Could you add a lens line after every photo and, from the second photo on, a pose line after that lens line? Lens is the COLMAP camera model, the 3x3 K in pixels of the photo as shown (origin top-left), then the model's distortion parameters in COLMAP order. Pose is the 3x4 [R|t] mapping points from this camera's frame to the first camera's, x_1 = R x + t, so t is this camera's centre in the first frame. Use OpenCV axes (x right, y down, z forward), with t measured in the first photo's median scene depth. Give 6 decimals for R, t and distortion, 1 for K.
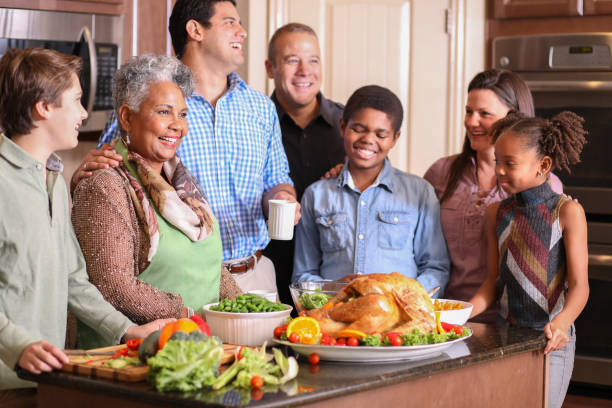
lens RADIAL K [[1439.5, 0, 309.7], [0, 1439.5, 206.0], [0, 0, 1]] dist [-0.167618, 0.000000]
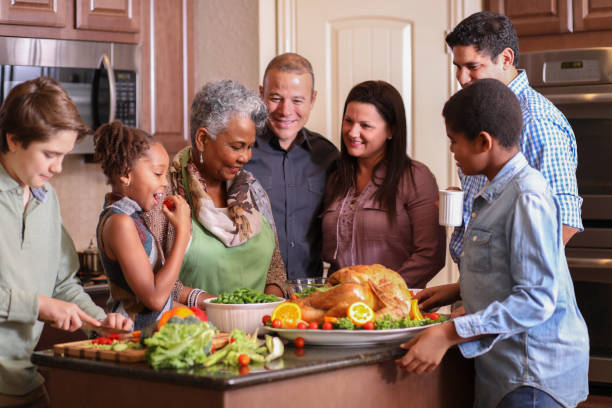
lens RADIAL K [[1439.5, 0, 314.5], [0, 1439.5, 219.0], [0, 0, 1]] dist [-0.167618, 0.000000]
pose [[0.999180, -0.021469, -0.034328, 0.051912], [0.020775, 0.999575, -0.020445, 0.034505], [0.034752, 0.019715, 0.999201, -0.094280]]
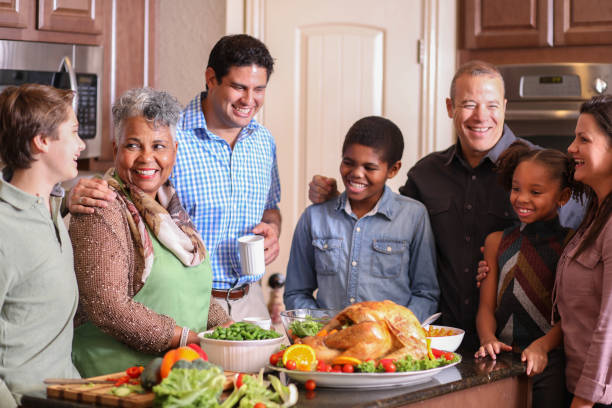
lens RADIAL K [[1439.5, 0, 305.9], [0, 1439.5, 205.0], [0, 0, 1]] dist [-0.167618, 0.000000]
pose [[0.999310, -0.002047, 0.037087, -0.037321], [0.002620, 0.999878, -0.015392, -0.006694], [-0.037051, 0.015479, 0.999193, -0.027730]]
